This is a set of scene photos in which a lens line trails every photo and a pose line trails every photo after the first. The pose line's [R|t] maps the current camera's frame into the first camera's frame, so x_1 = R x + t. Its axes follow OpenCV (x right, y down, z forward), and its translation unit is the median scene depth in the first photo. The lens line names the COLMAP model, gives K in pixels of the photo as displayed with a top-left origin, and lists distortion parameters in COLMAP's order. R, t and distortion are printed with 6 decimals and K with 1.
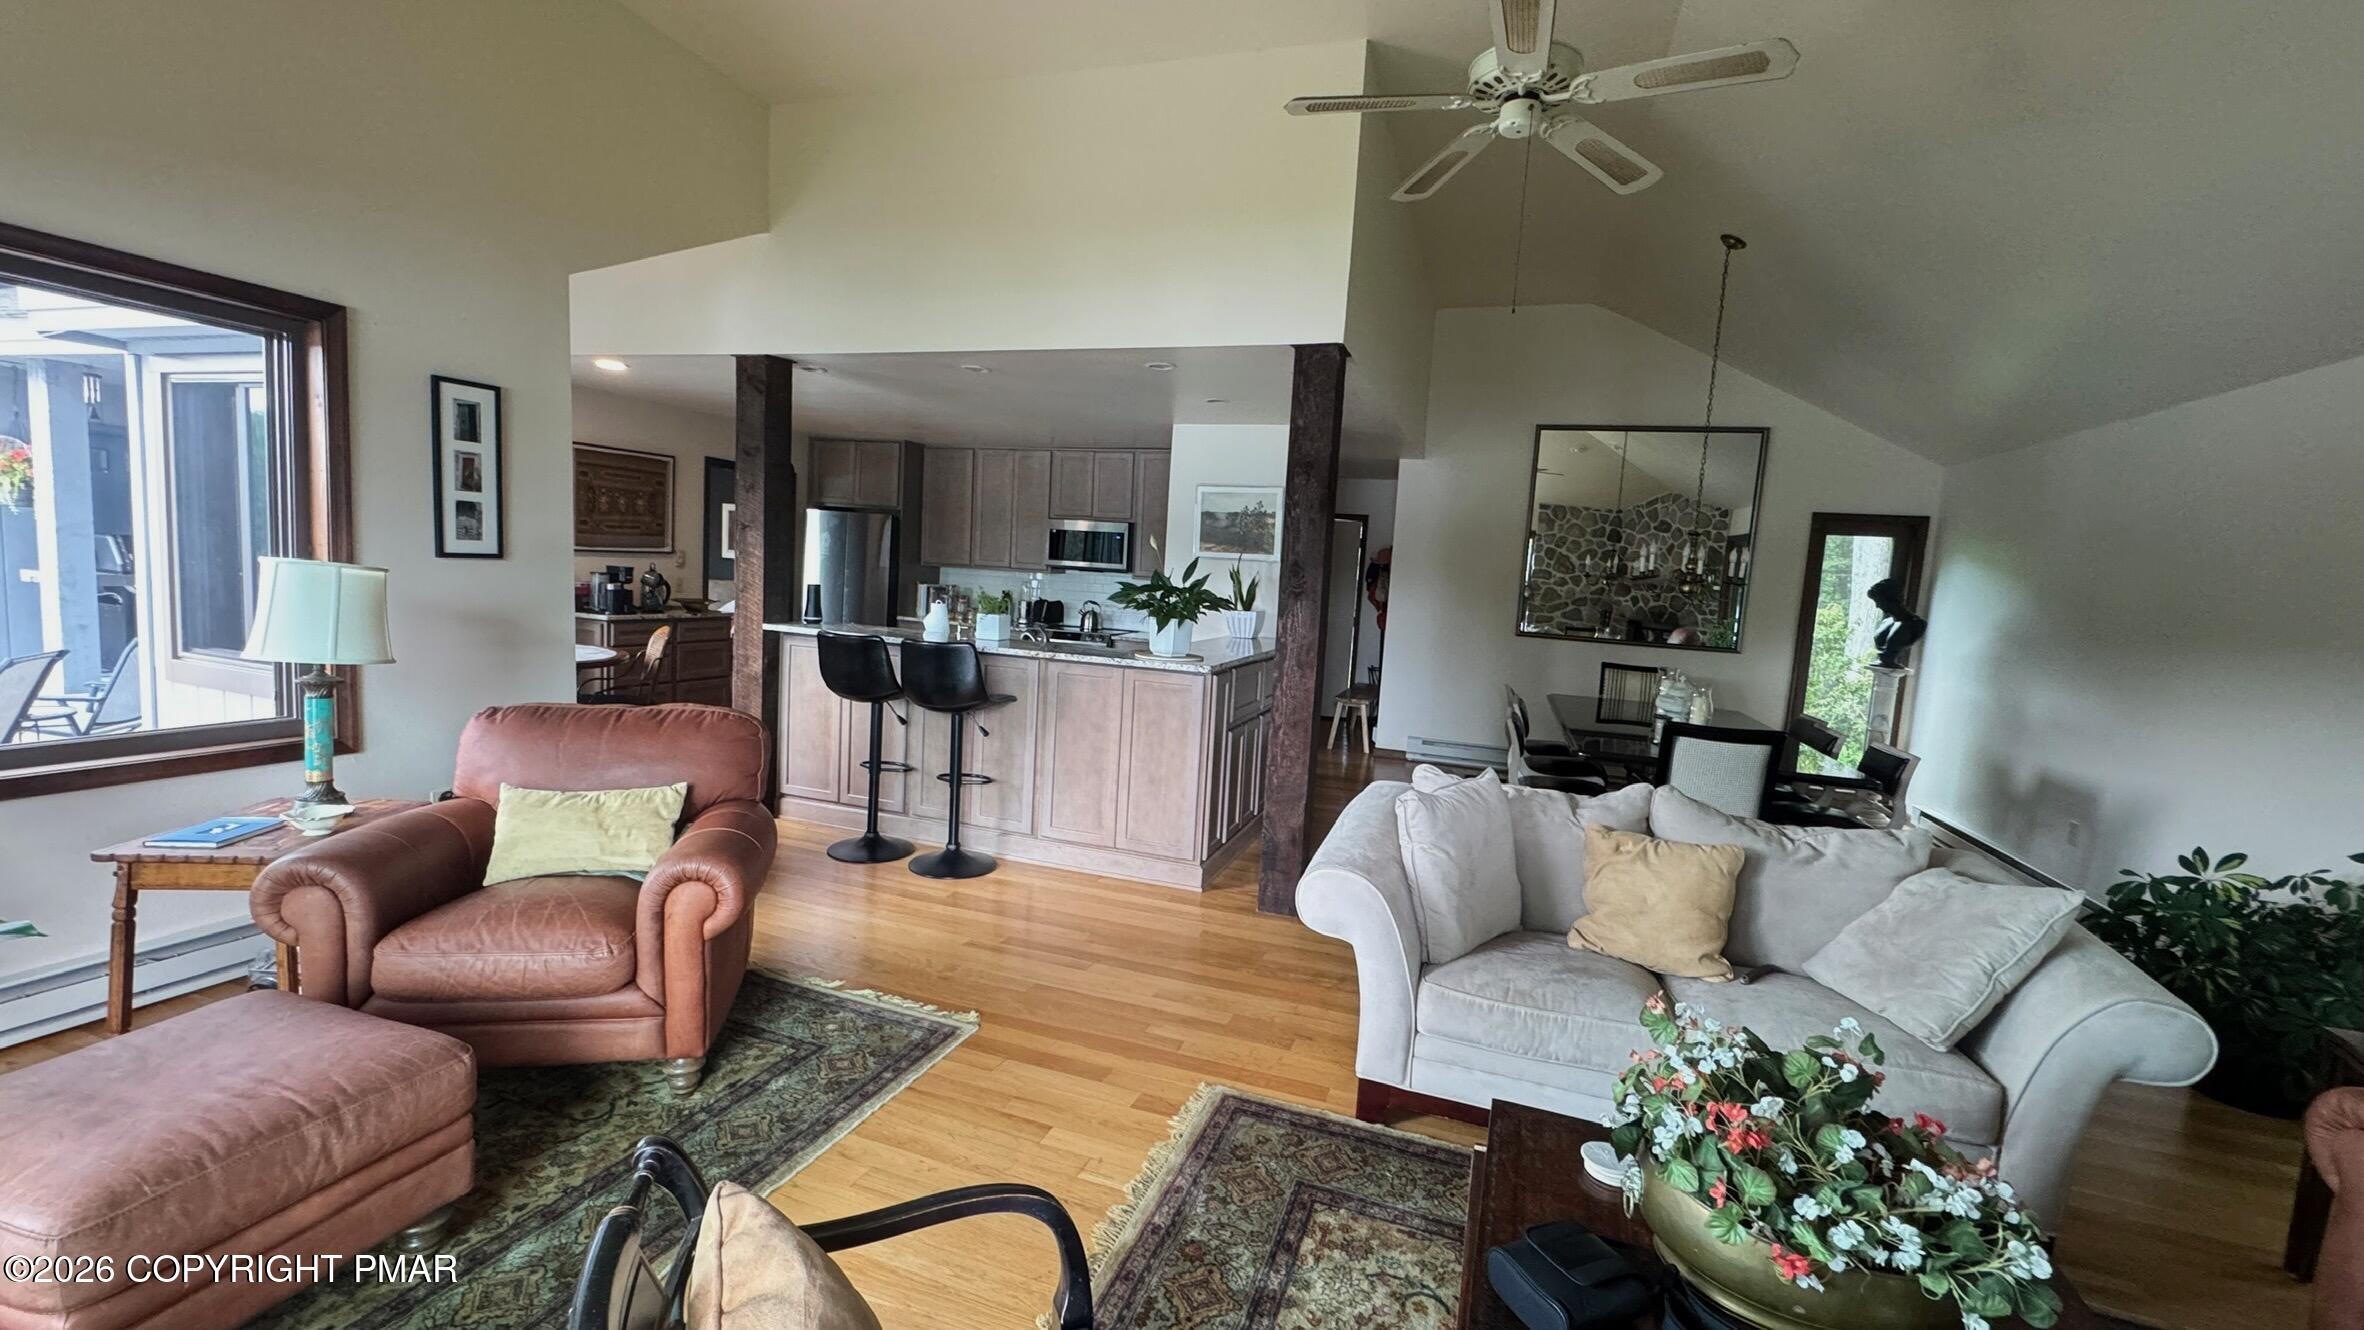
lens RADIAL K [[947.0, 0, 1182.0], [0, 947.0, 665.0], [0, 0, 1]] dist [0.000370, -0.000051]
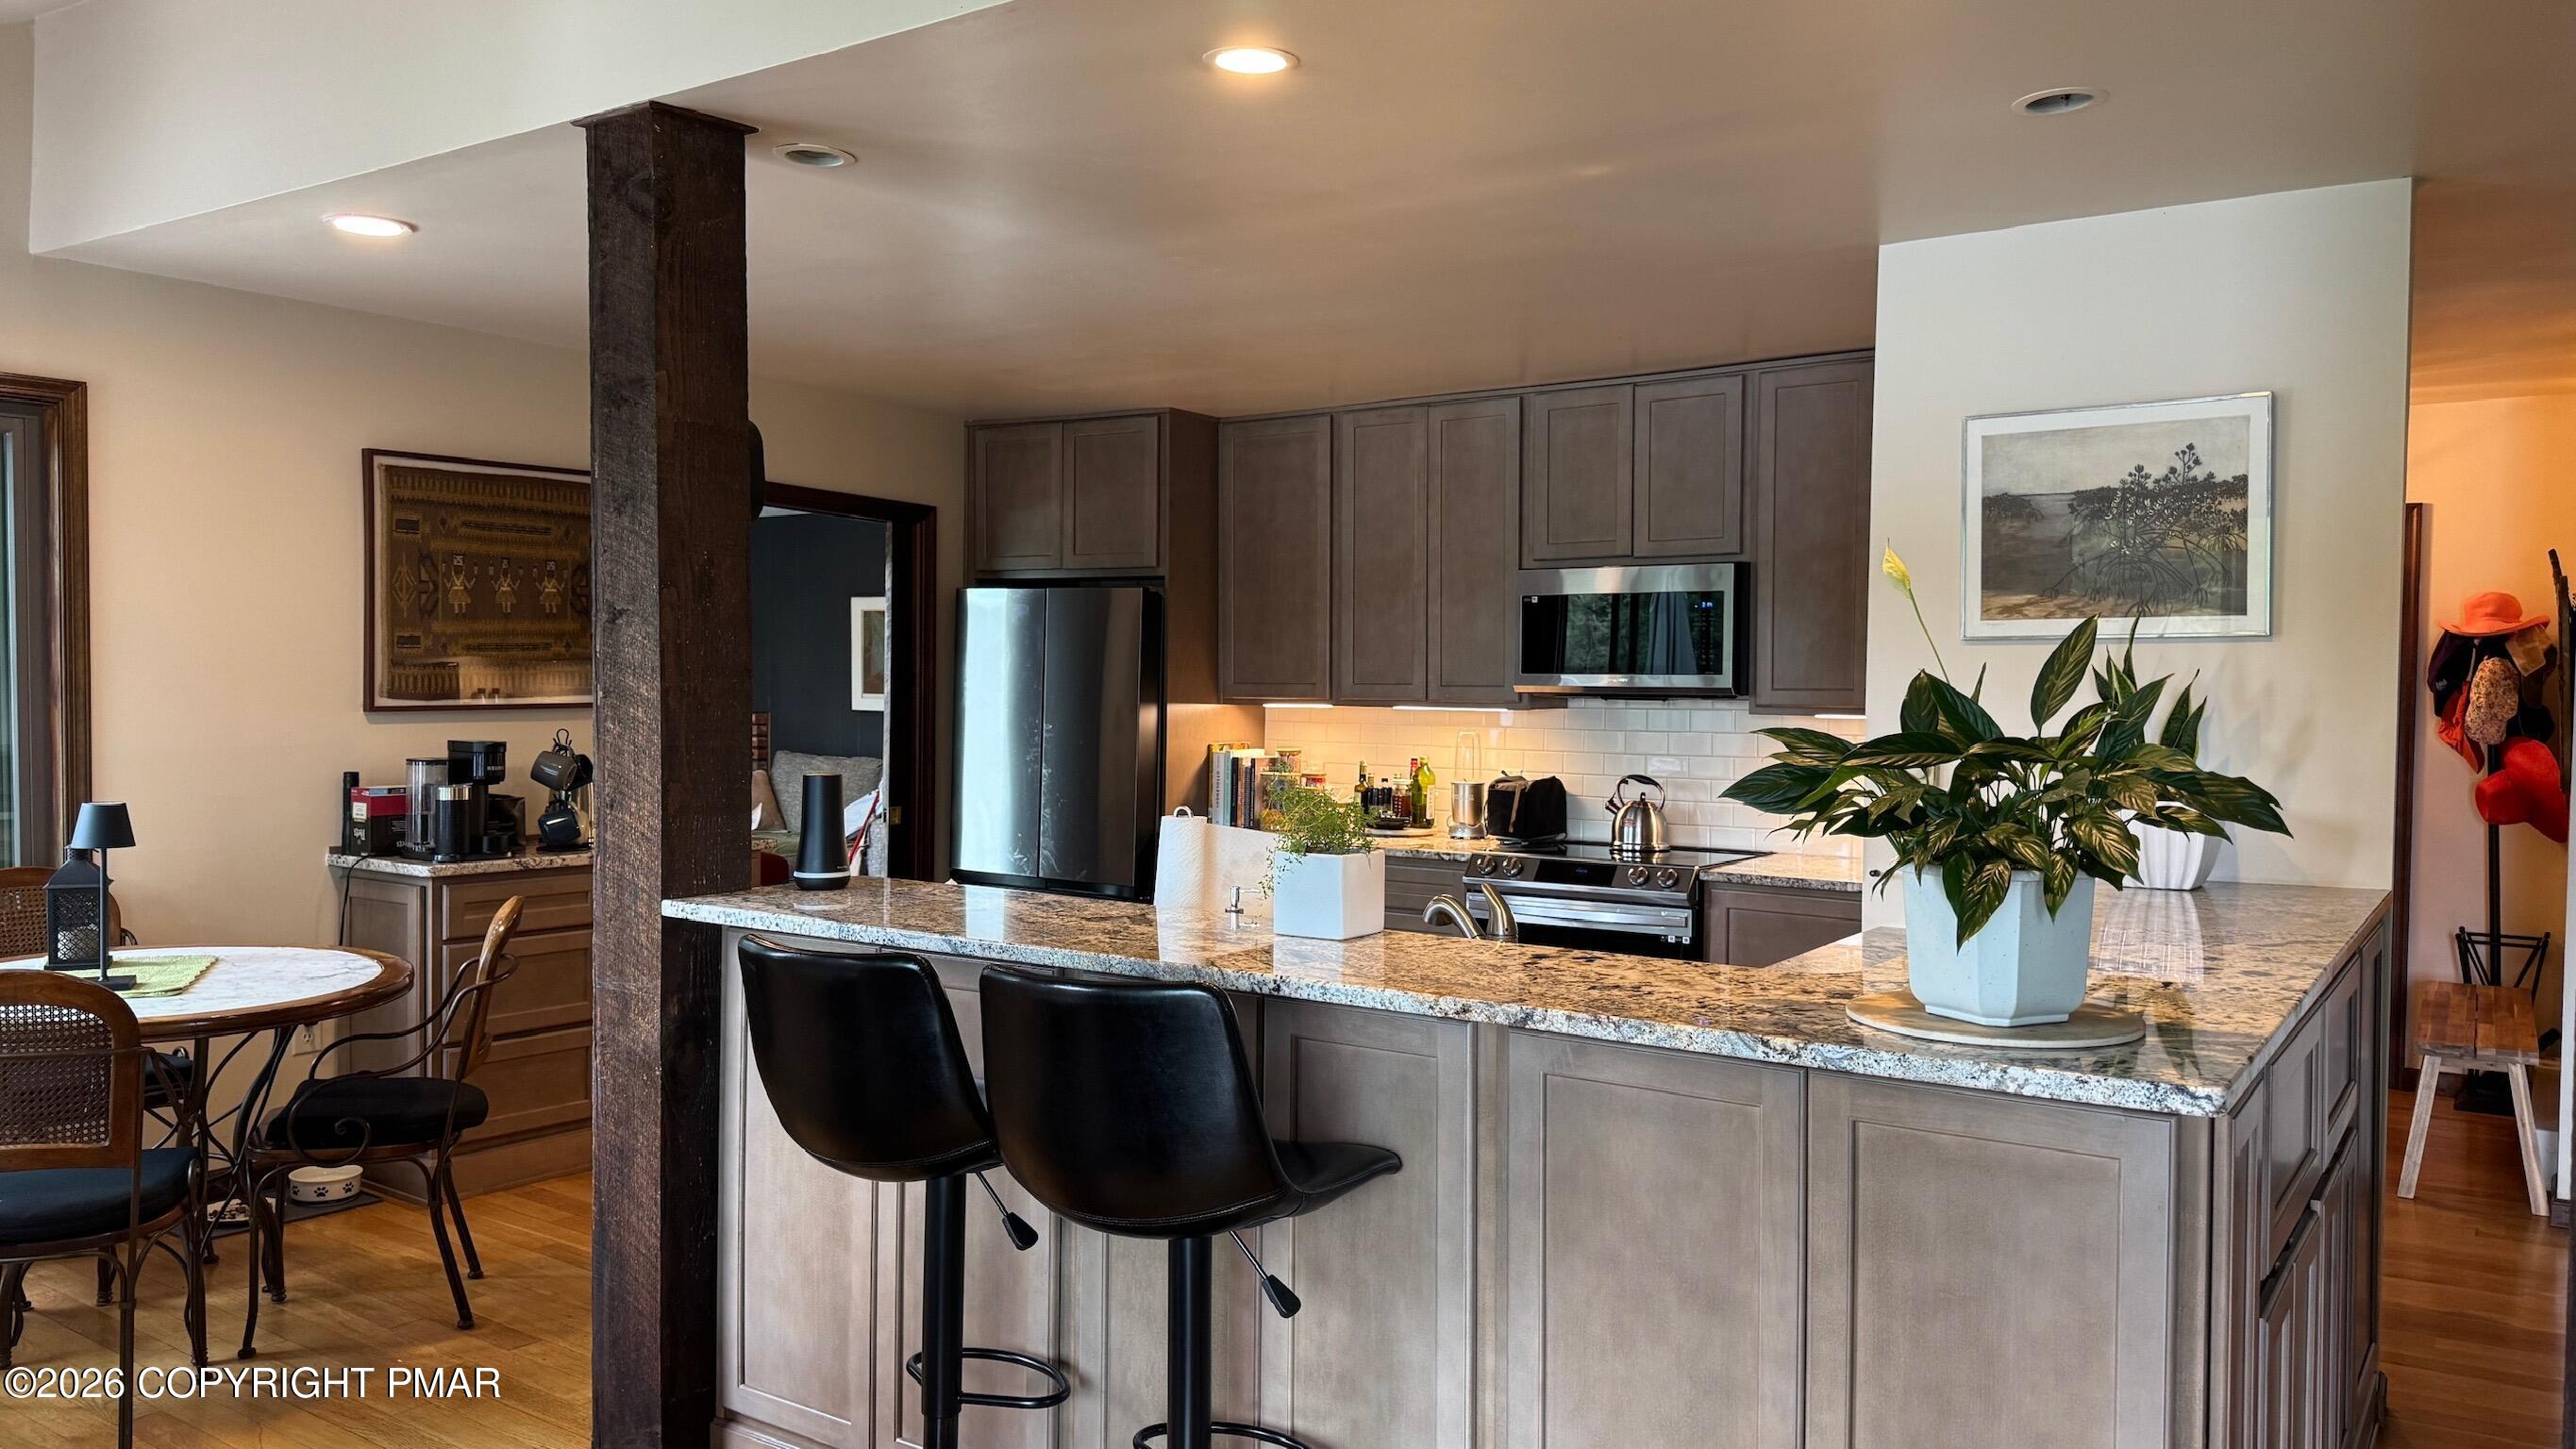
lens RADIAL K [[1832.4, 0, 1288.0], [0, 1832.4, 724.5], [0, 0, 1]] dist [0.083608, 0.000289]
pose [[0.960833, -0.045402, -0.273382, -0.038043], [0.021055, 0.995597, -0.091346, -0.031829], [0.276326, 0.082012, 0.957558, 0.334873]]
